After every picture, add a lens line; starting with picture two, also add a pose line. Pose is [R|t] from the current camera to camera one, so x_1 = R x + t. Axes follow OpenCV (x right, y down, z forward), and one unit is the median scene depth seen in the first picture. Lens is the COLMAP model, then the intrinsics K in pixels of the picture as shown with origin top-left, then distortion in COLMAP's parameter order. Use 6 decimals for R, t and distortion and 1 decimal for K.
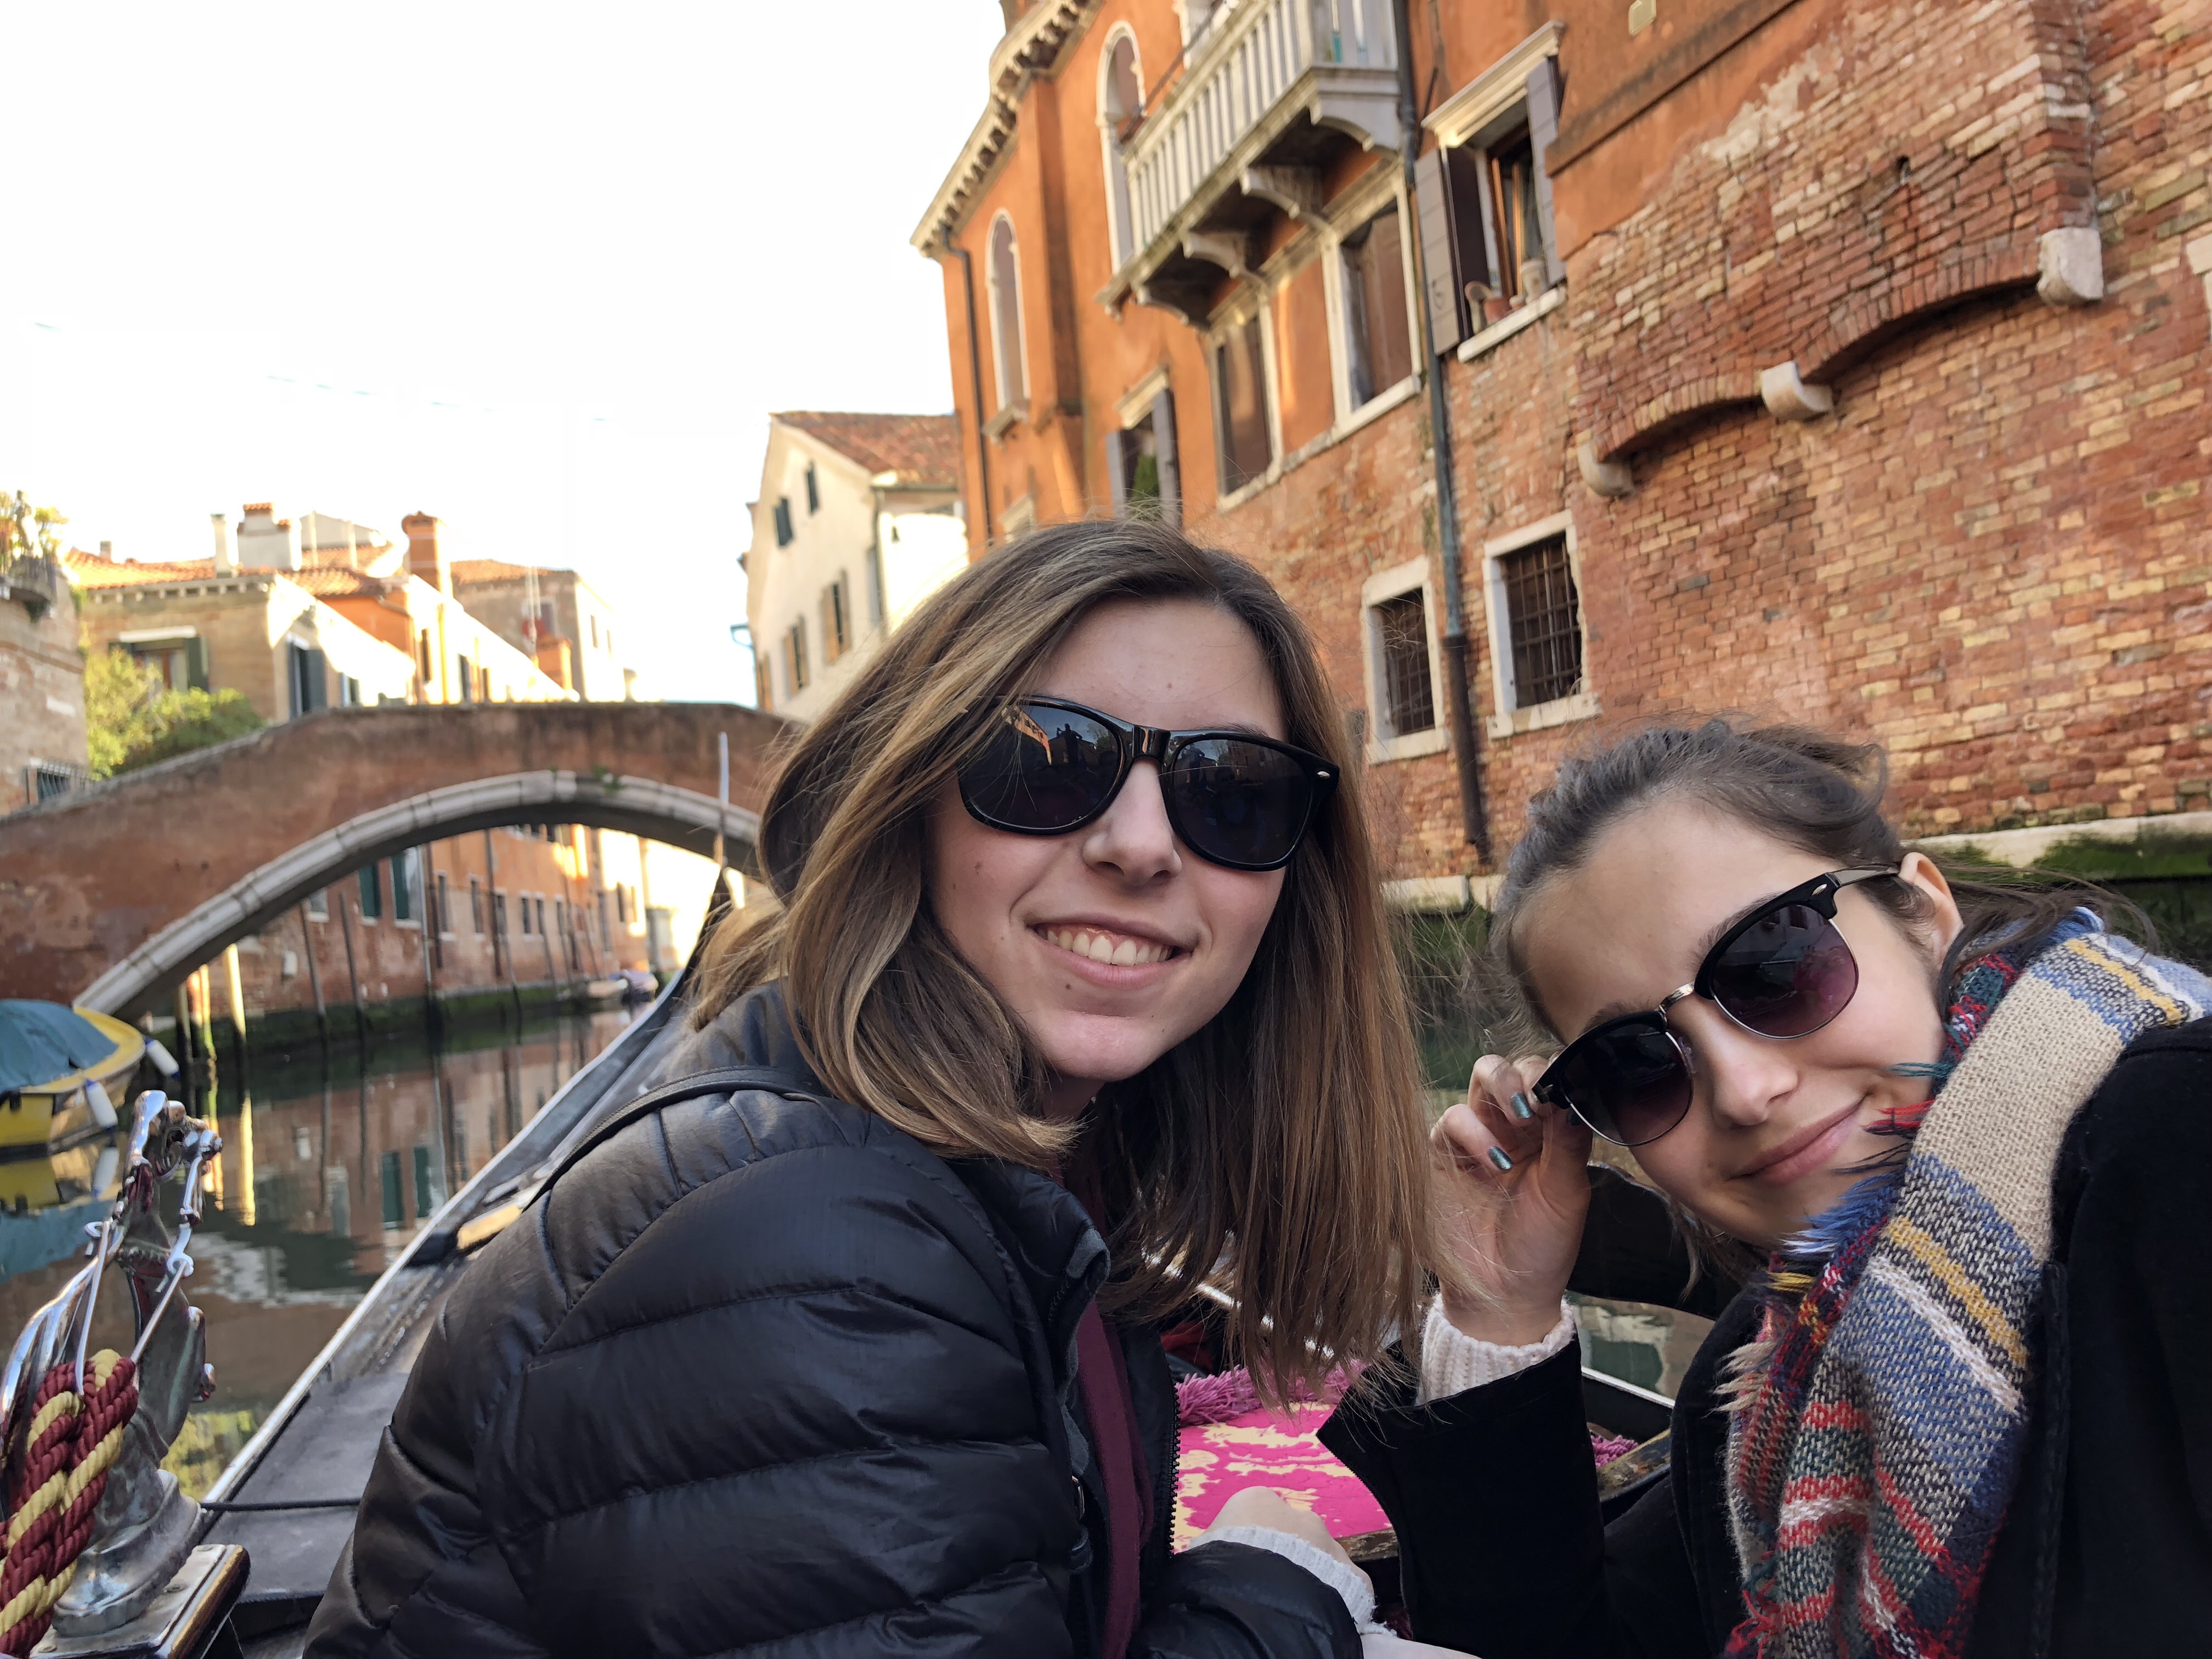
lens RADIAL K [[1827.7, 0, 1096.1], [0, 1827.7, 811.2], [0, 0, 1]] dist [0.020531, 0.008050]
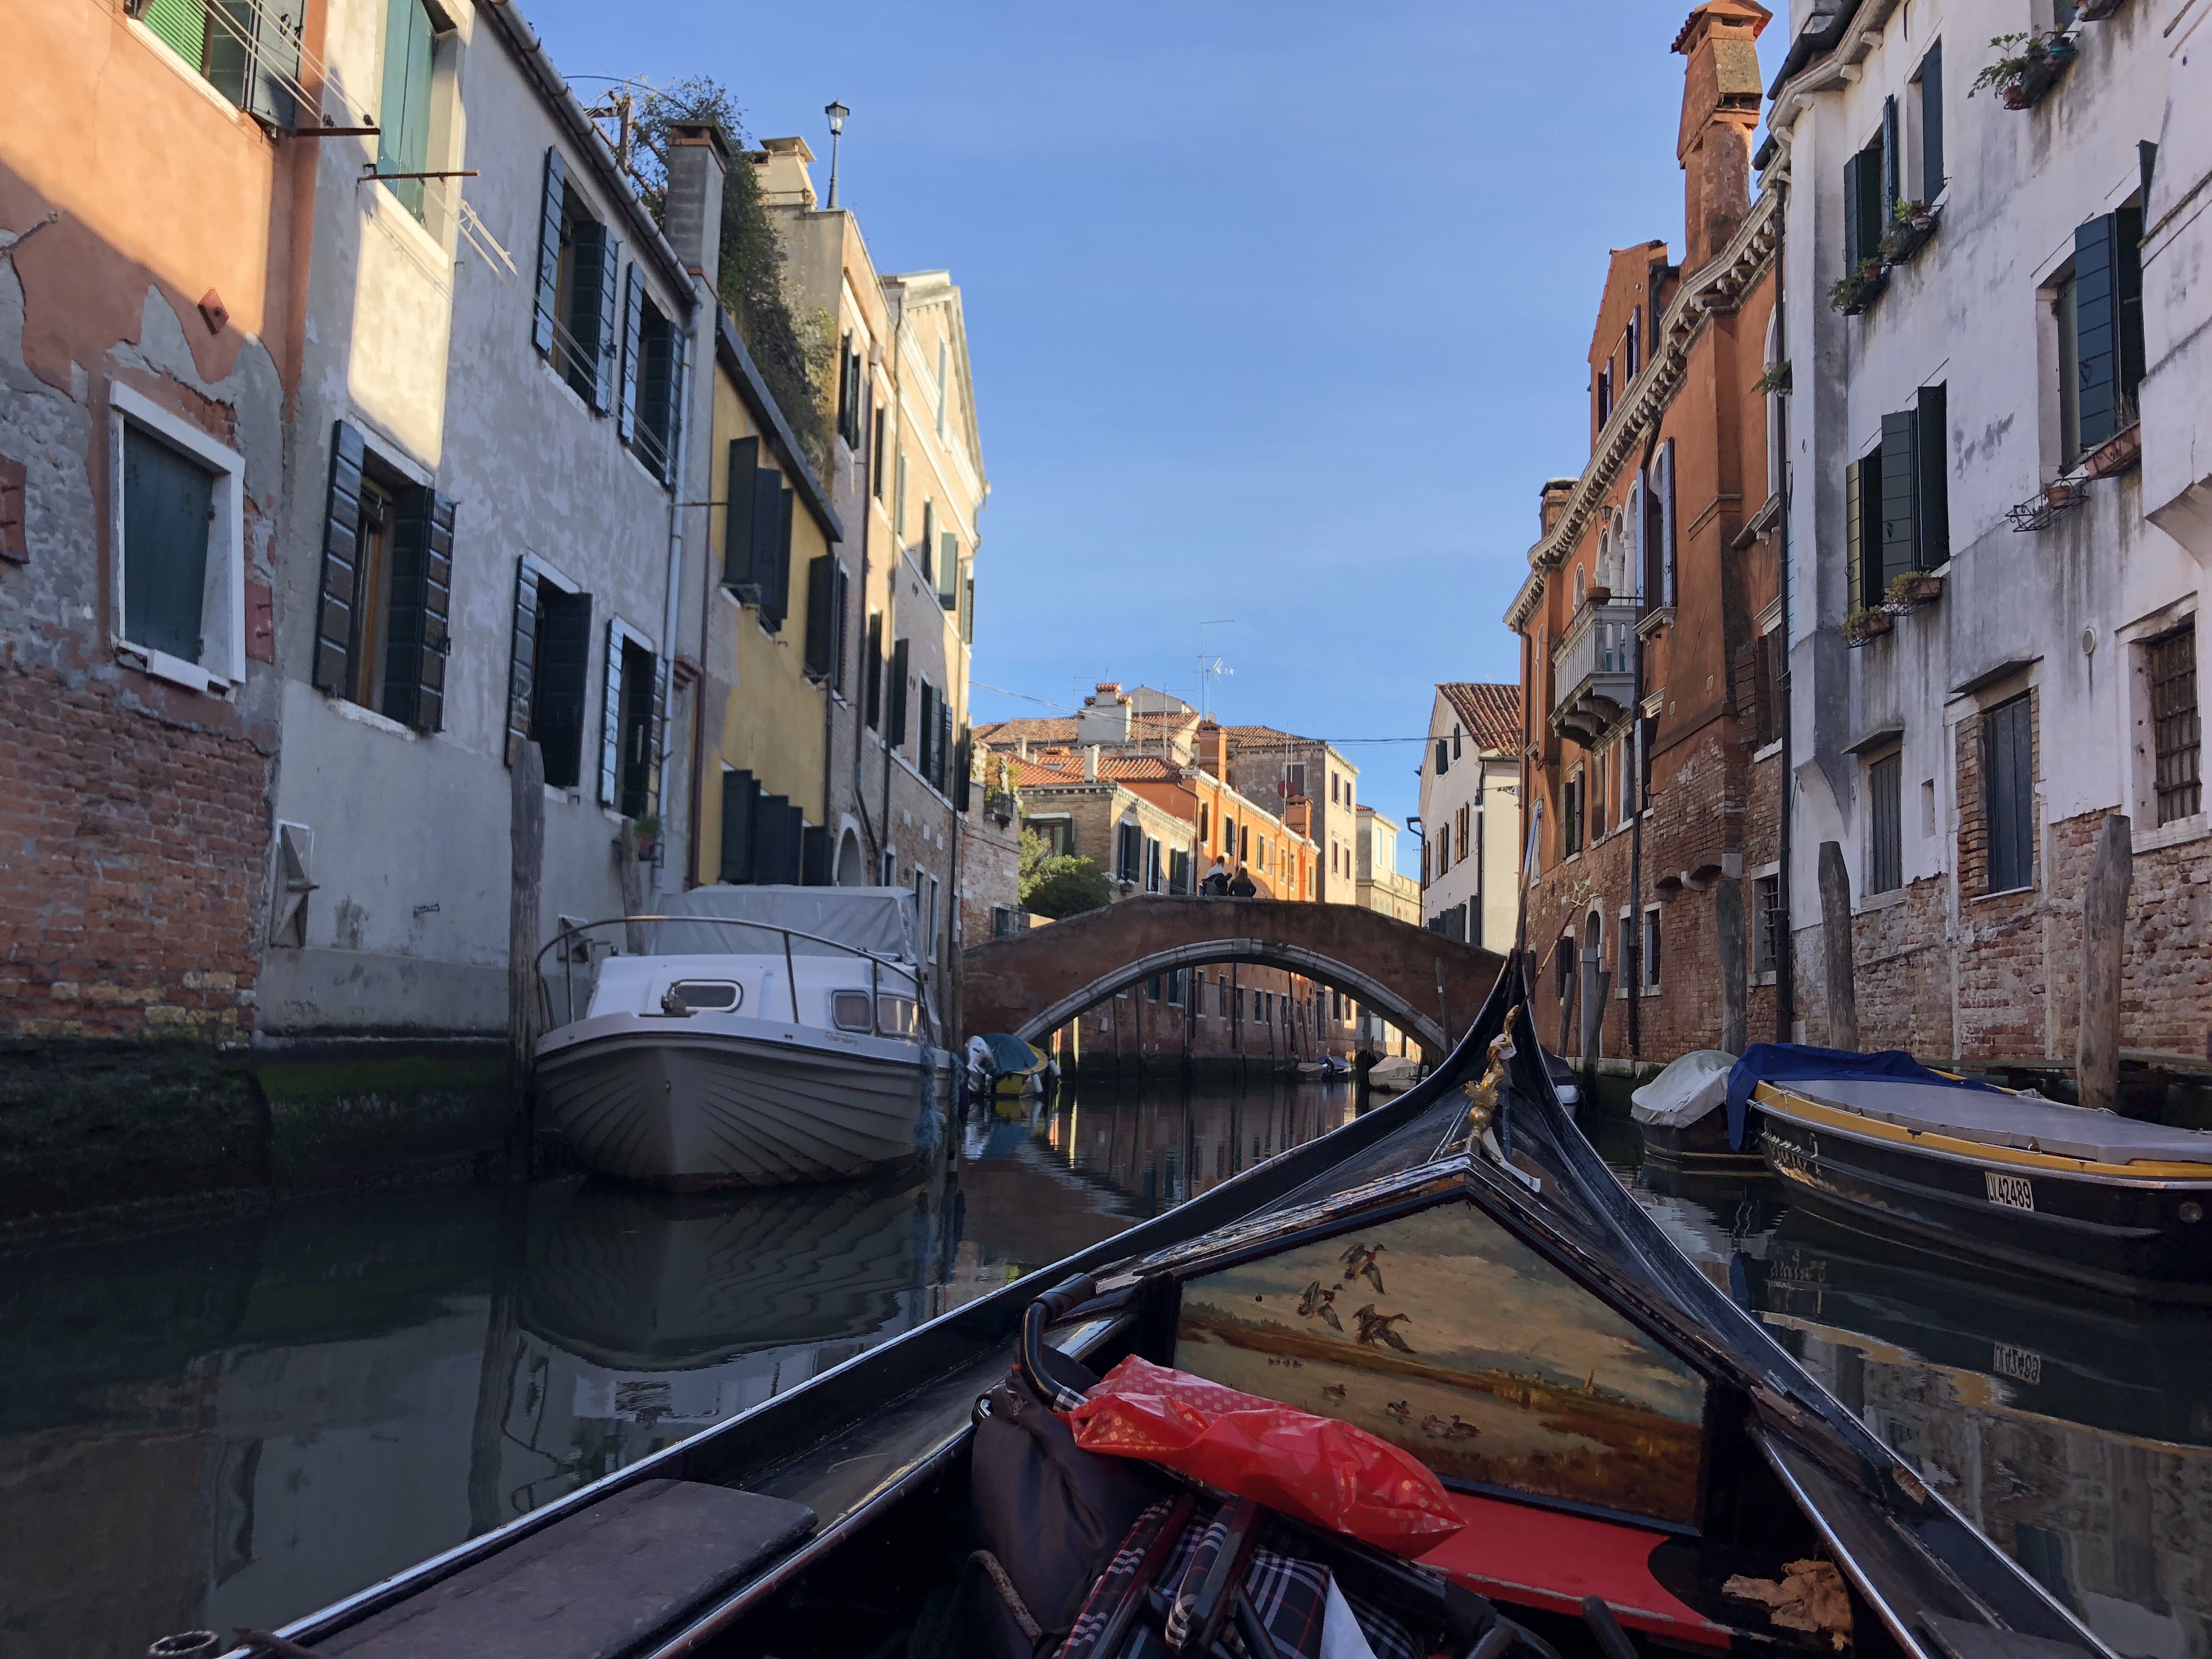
lens RADIAL K [[1827.7, 0, 1098.7], [0, 1827.7, 830.7], [0, 0, 1]] dist [0.020531, 0.008050]
pose [[0.911859, 0.075203, -0.403557, 0.184239], [-0.092336, 0.995459, -0.023135, -0.046719], [0.399984, 0.058359, 0.914662, -0.461067]]
